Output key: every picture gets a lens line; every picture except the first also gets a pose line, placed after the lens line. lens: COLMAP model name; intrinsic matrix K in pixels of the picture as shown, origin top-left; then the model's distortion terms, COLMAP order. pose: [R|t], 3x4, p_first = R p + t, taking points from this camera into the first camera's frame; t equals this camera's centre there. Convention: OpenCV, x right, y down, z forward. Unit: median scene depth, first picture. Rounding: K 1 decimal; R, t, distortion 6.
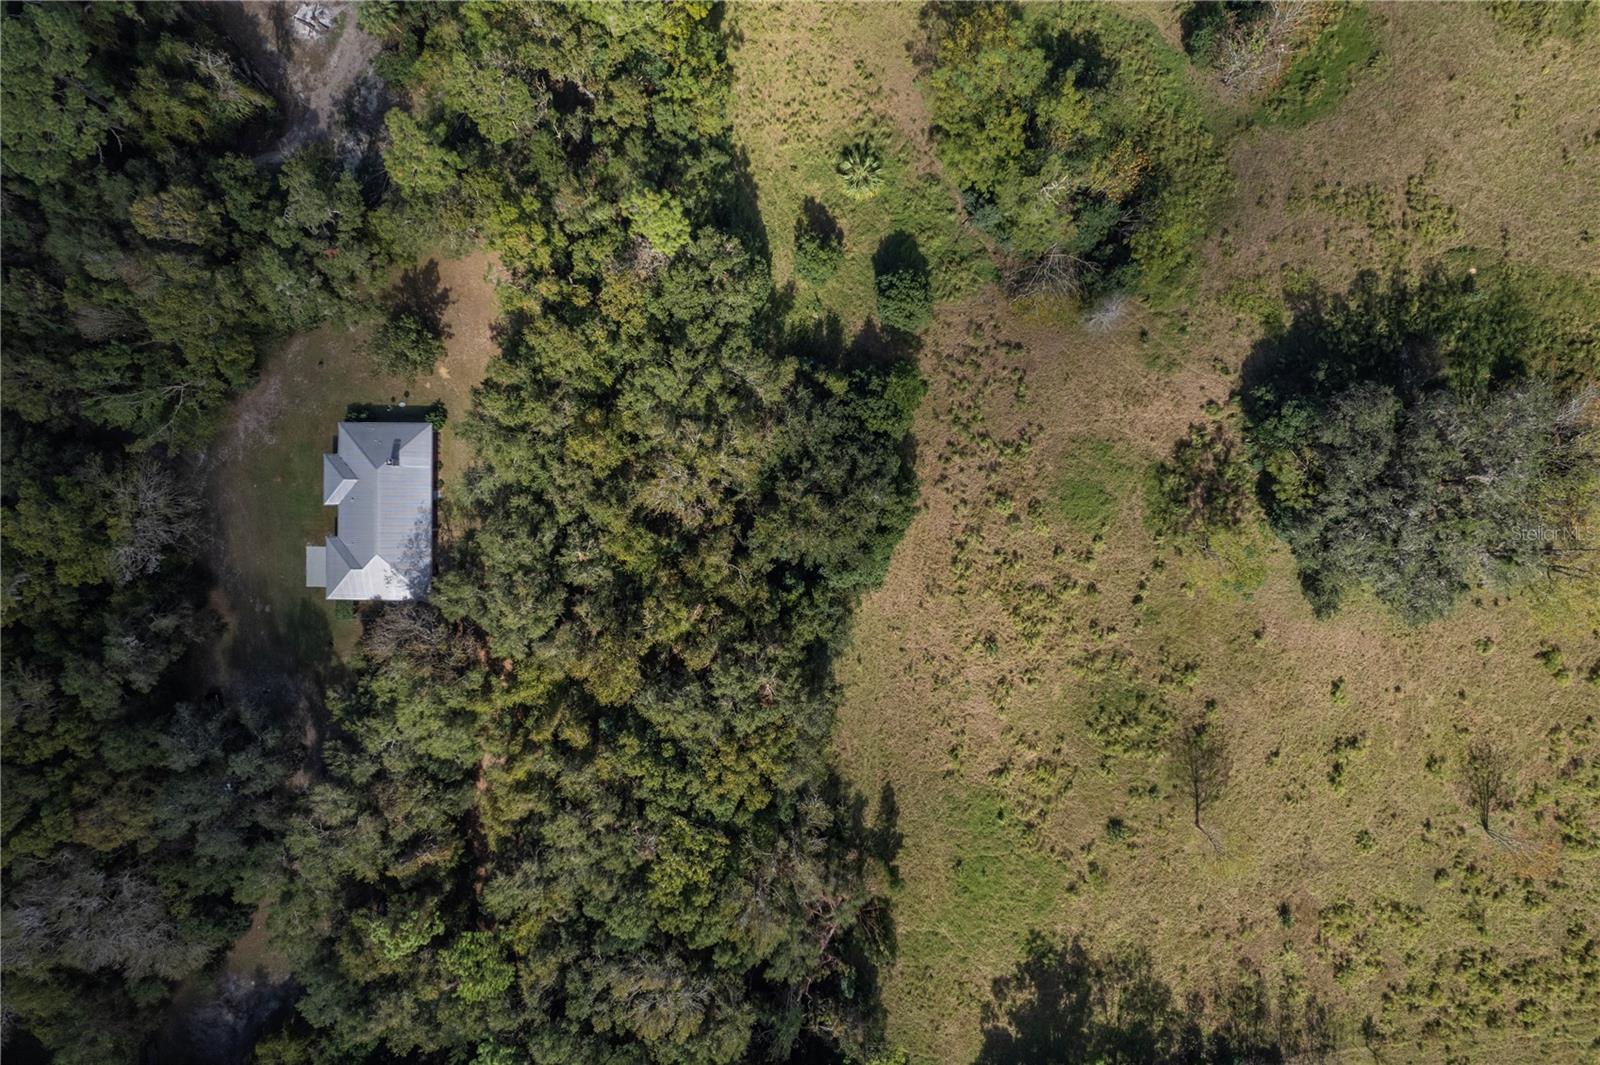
lens RADIAL K [[1023.4, 0, 800.0], [0, 1023.4, 532.5], [0, 0, 1]] dist [-0.074199, 0.067605]
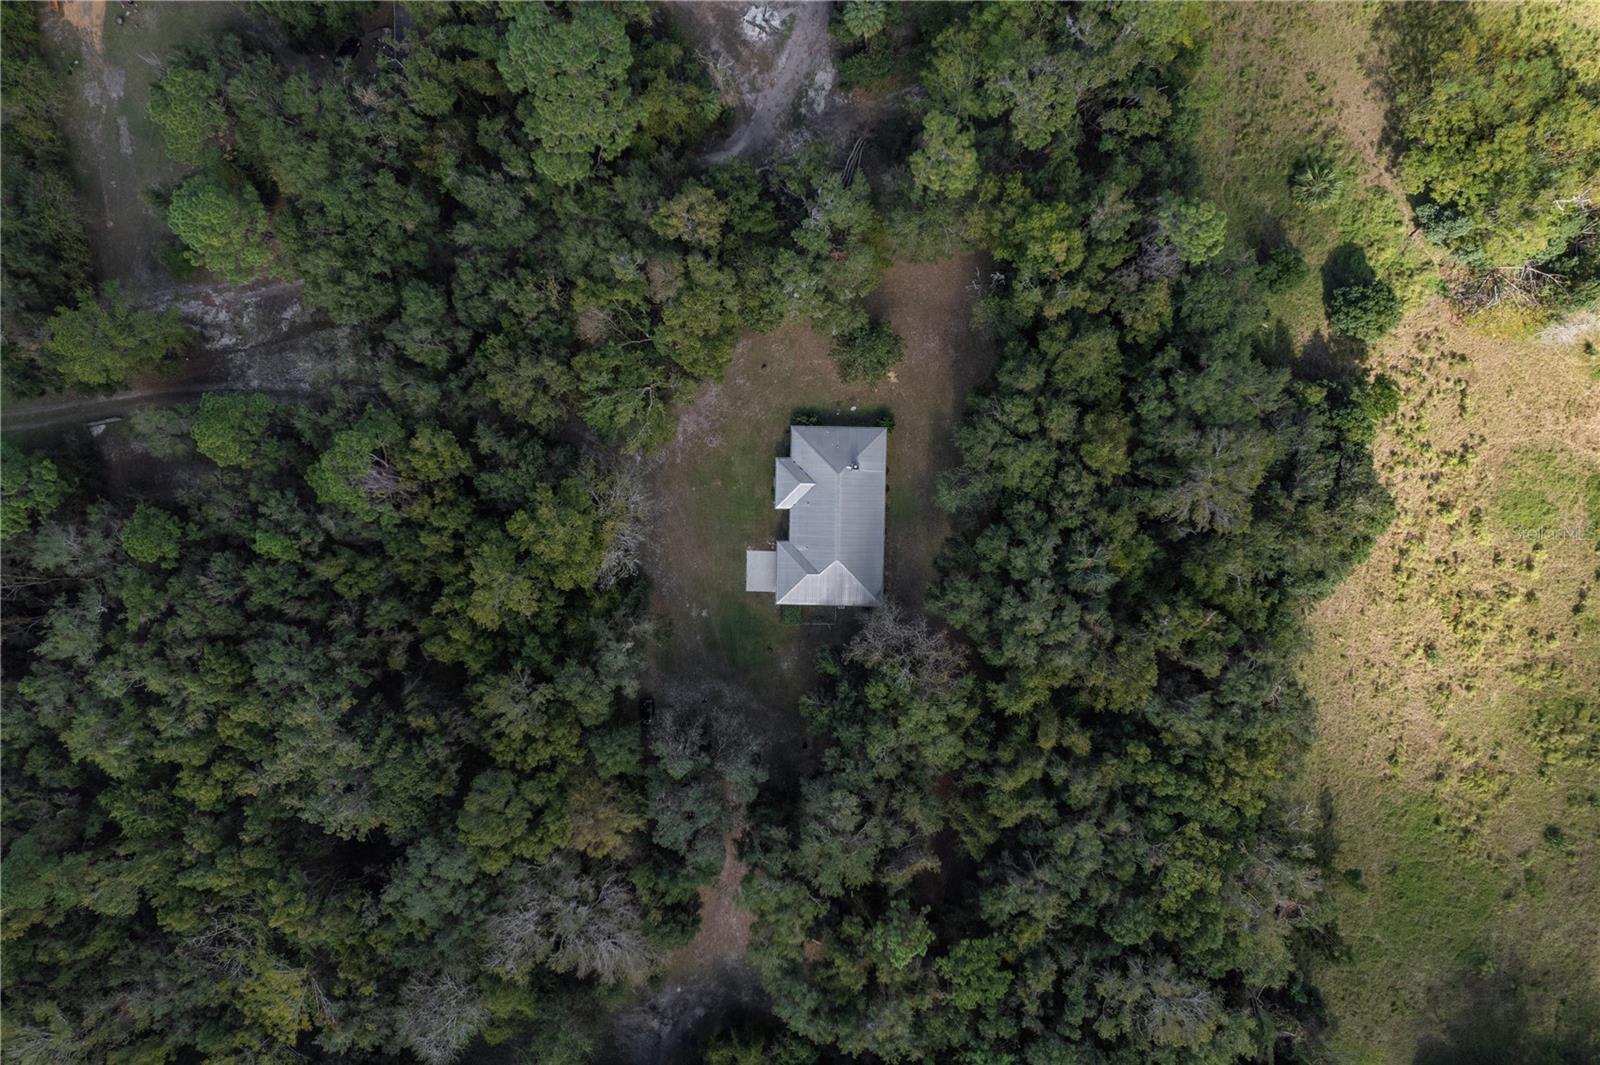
lens RADIAL K [[1023.4, 0, 800.0], [0, 1023.4, 532.5], [0, 0, 1]] dist [-0.074199, 0.067605]
pose [[0.999973, 0.007167, -0.001580, -0.442017], [-0.007171, 0.999971, -0.002510, -0.001826], [0.001562, 0.002521, 0.999996, -0.000219]]
